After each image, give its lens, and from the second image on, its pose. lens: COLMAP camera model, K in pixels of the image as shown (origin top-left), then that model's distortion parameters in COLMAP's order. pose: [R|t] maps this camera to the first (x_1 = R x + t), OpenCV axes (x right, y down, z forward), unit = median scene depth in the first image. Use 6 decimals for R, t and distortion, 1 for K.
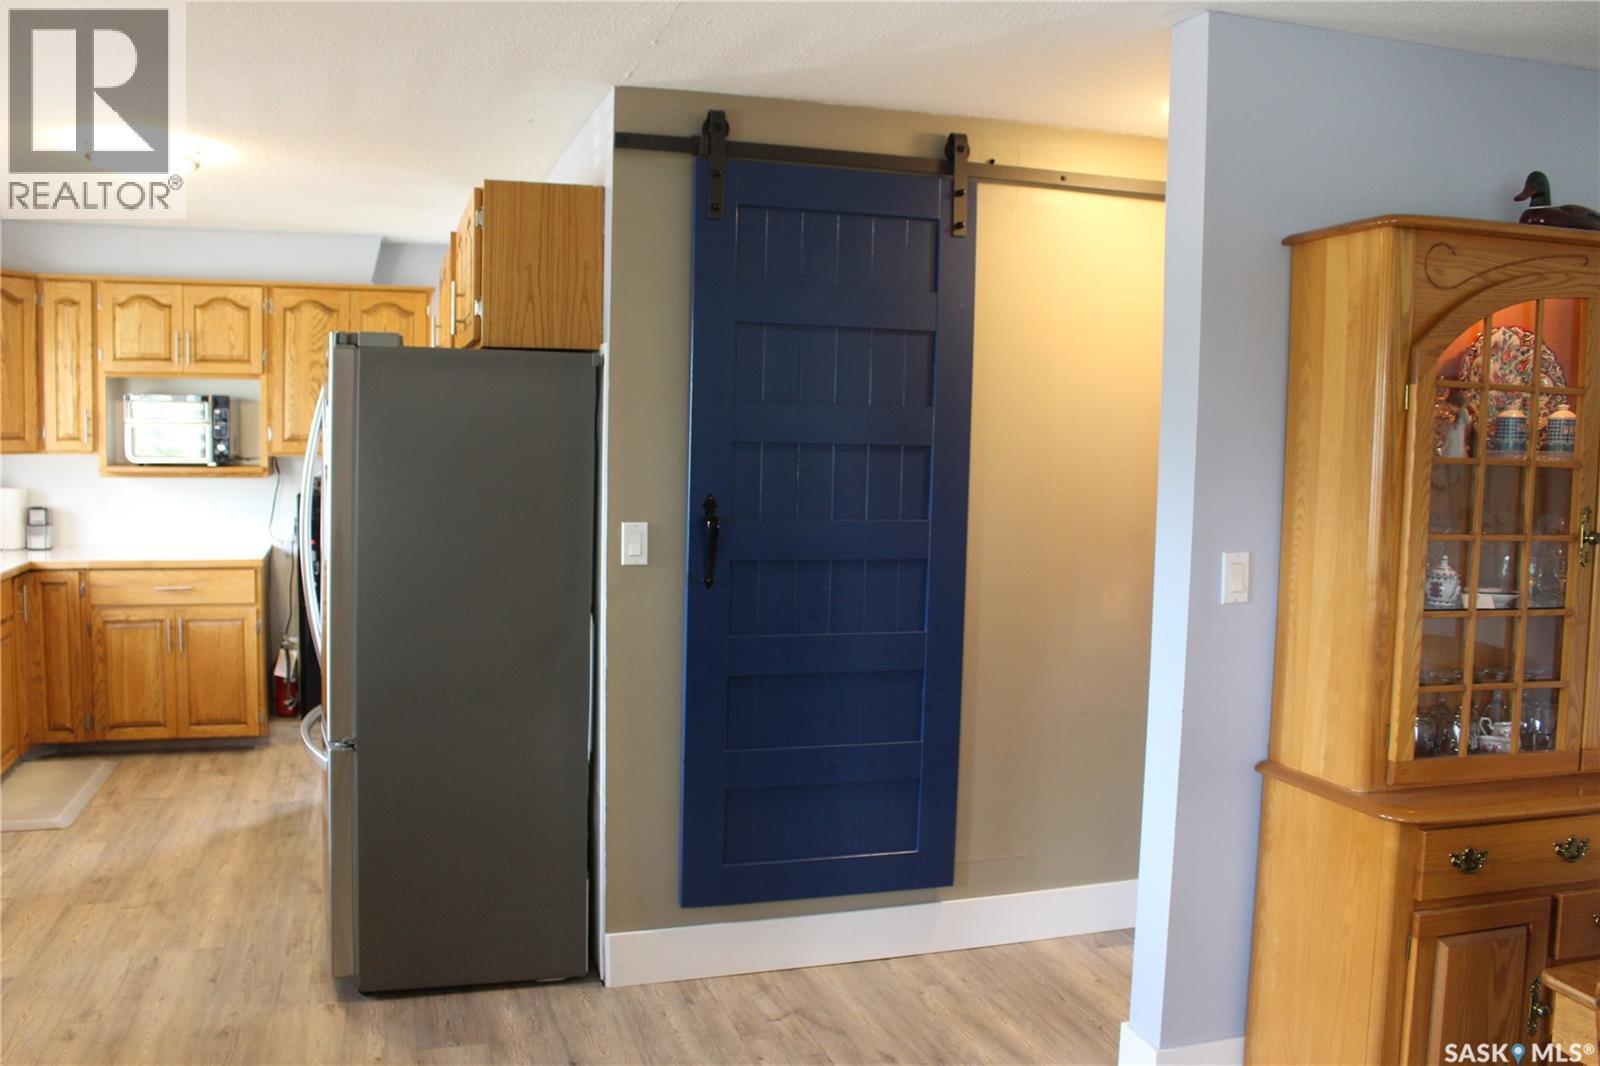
lens RADIAL K [[1314.5, 0, 774.4], [0, 1314.5, 539.5], [0, 0, 1]] dist [-0.149096, 0.112463]
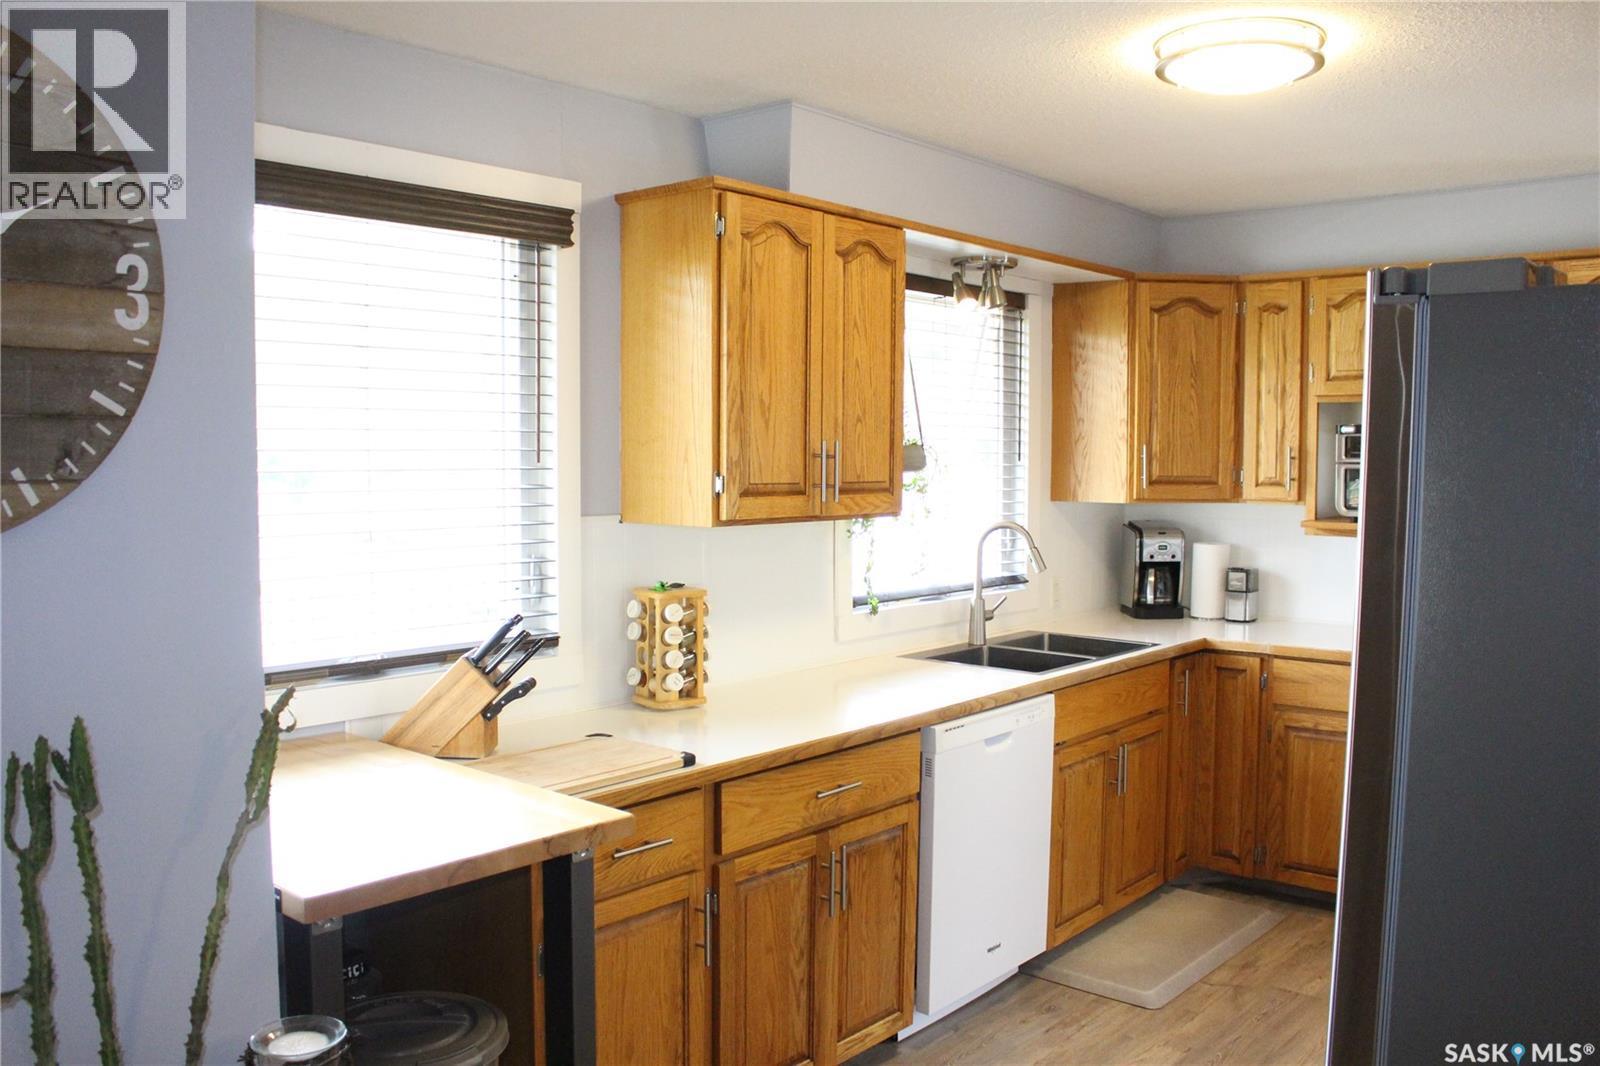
lens RADIAL K [[1314.5, 0, 774.4], [0, 1314.5, 539.5], [0, 0, 1]] dist [-0.149096, 0.112463]
pose [[0.520380, 0.035924, -0.853179, -0.039263], [-0.061868, 0.998075, 0.004290, -0.030052], [0.851690, 0.050552, 0.521601, 0.331678]]
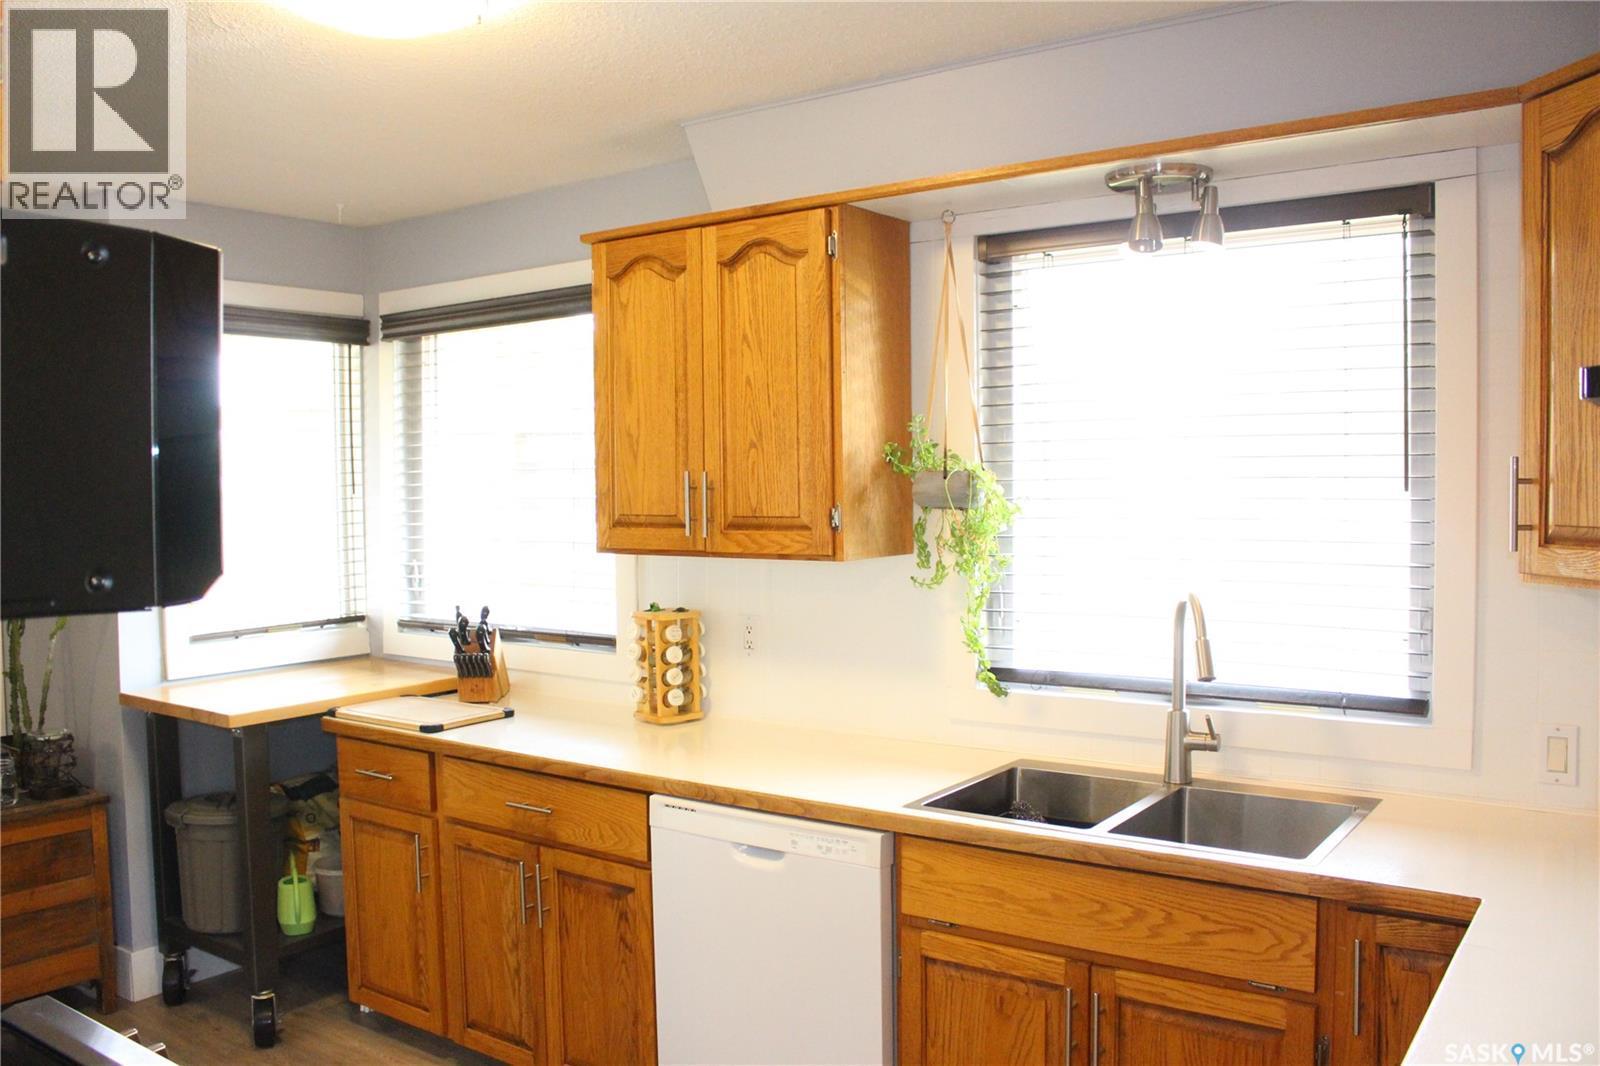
lens RADIAL K [[1314.5, 0, 774.4], [0, 1314.5, 539.5], [0, 0, 1]] dist [-0.149096, 0.112463]
pose [[-0.797123, 0.020417, -0.603472, -0.219252], [-0.052896, 0.993225, 0.103473, -0.101447], [0.601496, 0.114402, -0.790642, 1.094166]]
